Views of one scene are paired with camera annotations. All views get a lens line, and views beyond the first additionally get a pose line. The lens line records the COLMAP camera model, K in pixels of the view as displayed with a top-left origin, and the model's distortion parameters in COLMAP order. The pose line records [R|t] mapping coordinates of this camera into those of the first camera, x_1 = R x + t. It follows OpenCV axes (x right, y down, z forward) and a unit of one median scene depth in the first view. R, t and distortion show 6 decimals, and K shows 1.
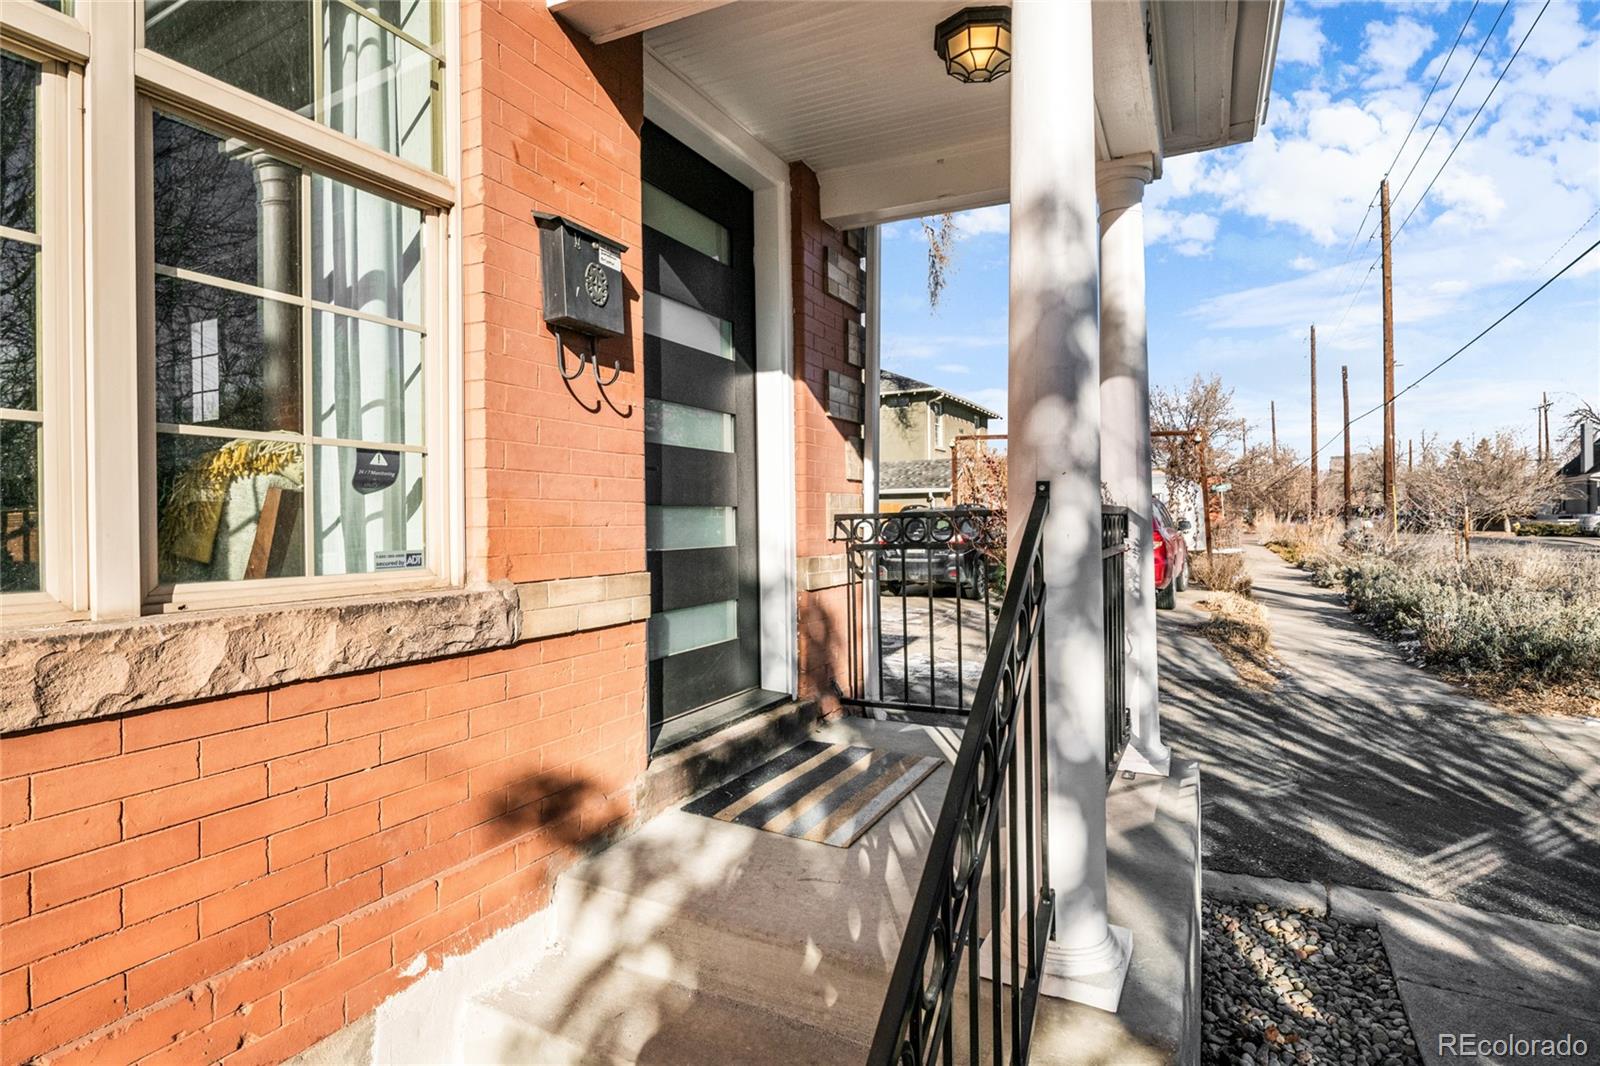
lens RADIAL K [[796.7, 0, 818.0], [0, 796.7, 509.0], [0, 0, 1]] dist [0.005880, 0.000055]
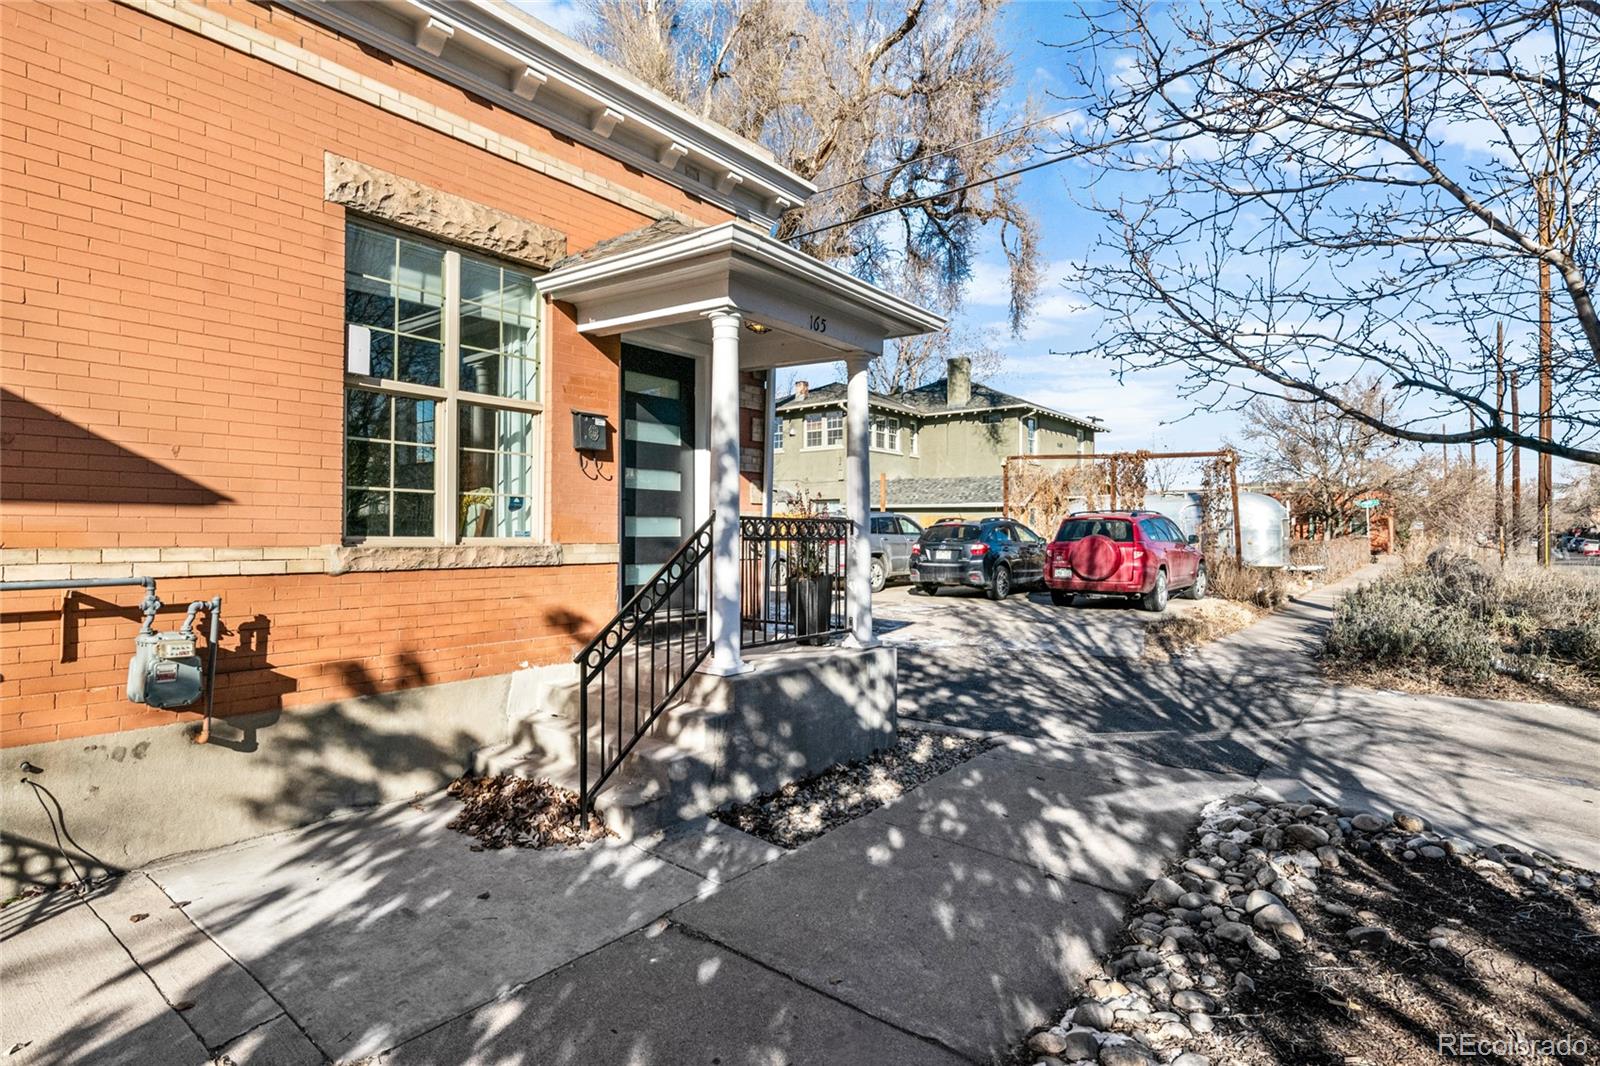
lens RADIAL K [[812.7, 0, 797.6], [0, 812.7, 509.1], [0, 0, 1]] dist [0.011493, -0.006565]
pose [[0.983391, 0.011456, -0.181140, 0.785037], [-0.013783, 0.999838, -0.011593, -0.005182], [0.180978, 0.013897, 0.983389, -1.367375]]
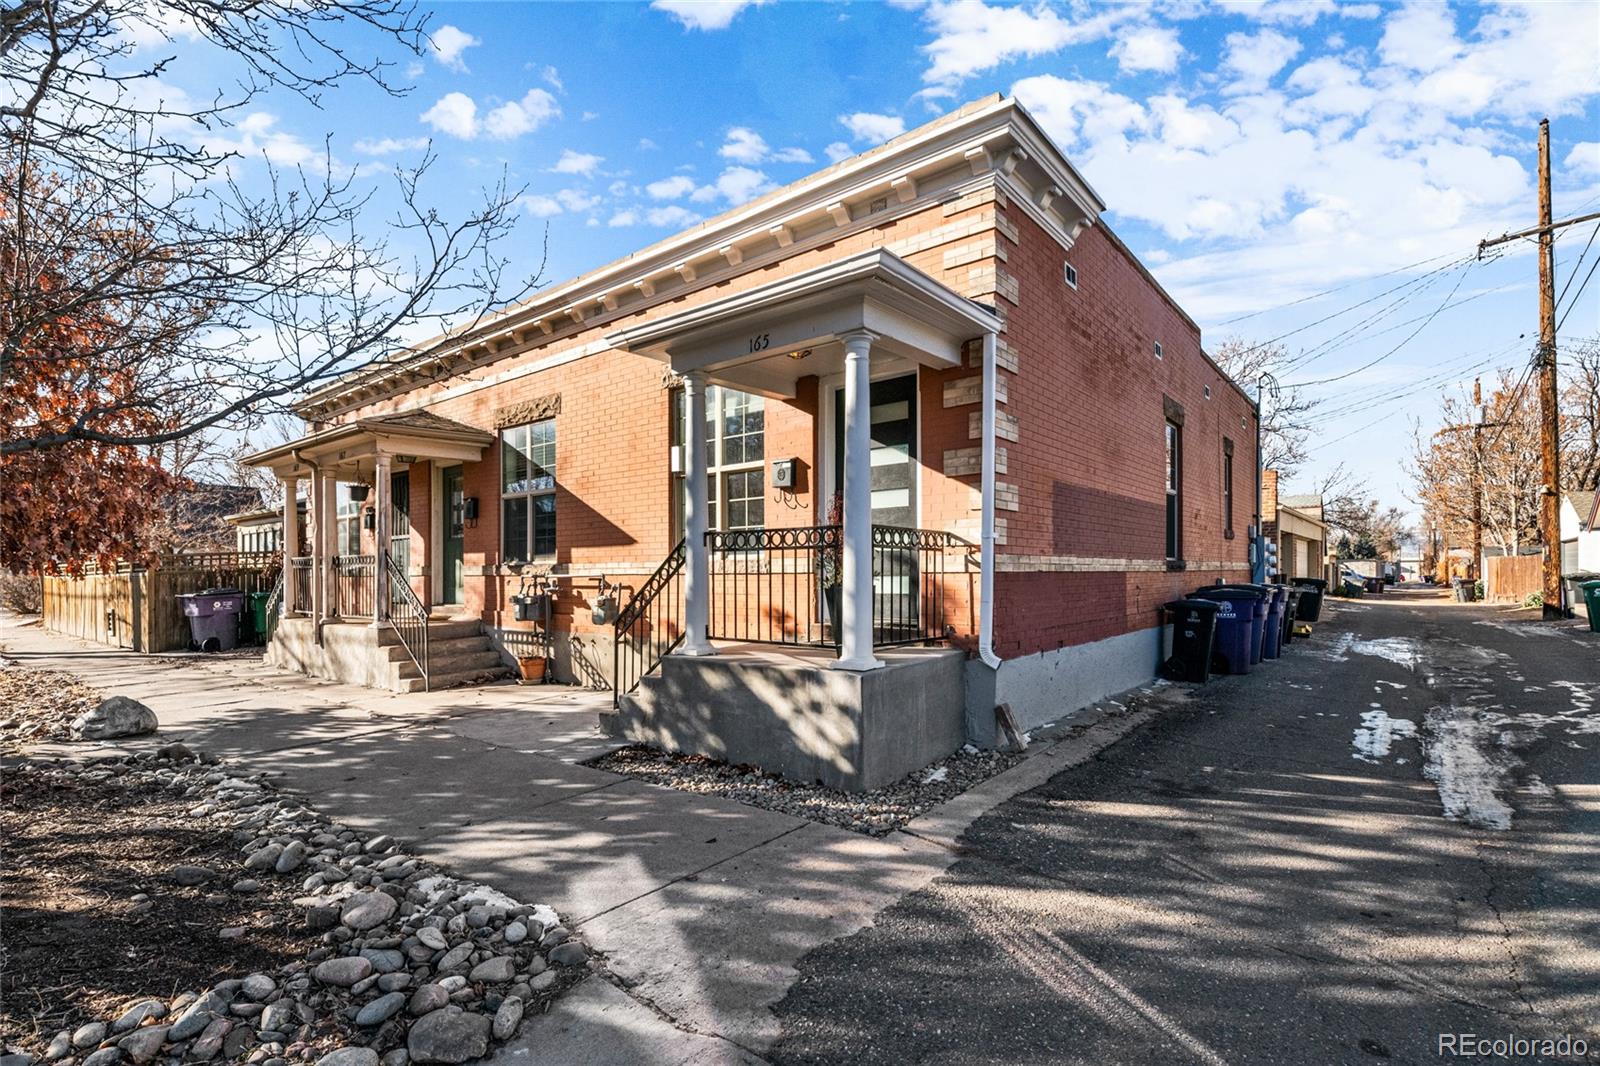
lens RADIAL K [[763.2, 0, 805.2], [0, 763.2, 557.5], [0, 0, 1]] dist [-0.002754, -0.000299]
pose [[-0.196965, -0.013172, -0.980322, 2.658342], [0.022197, 0.999594, -0.017890, 0.128027], [0.980159, -0.025284, -0.196592, 1.568845]]
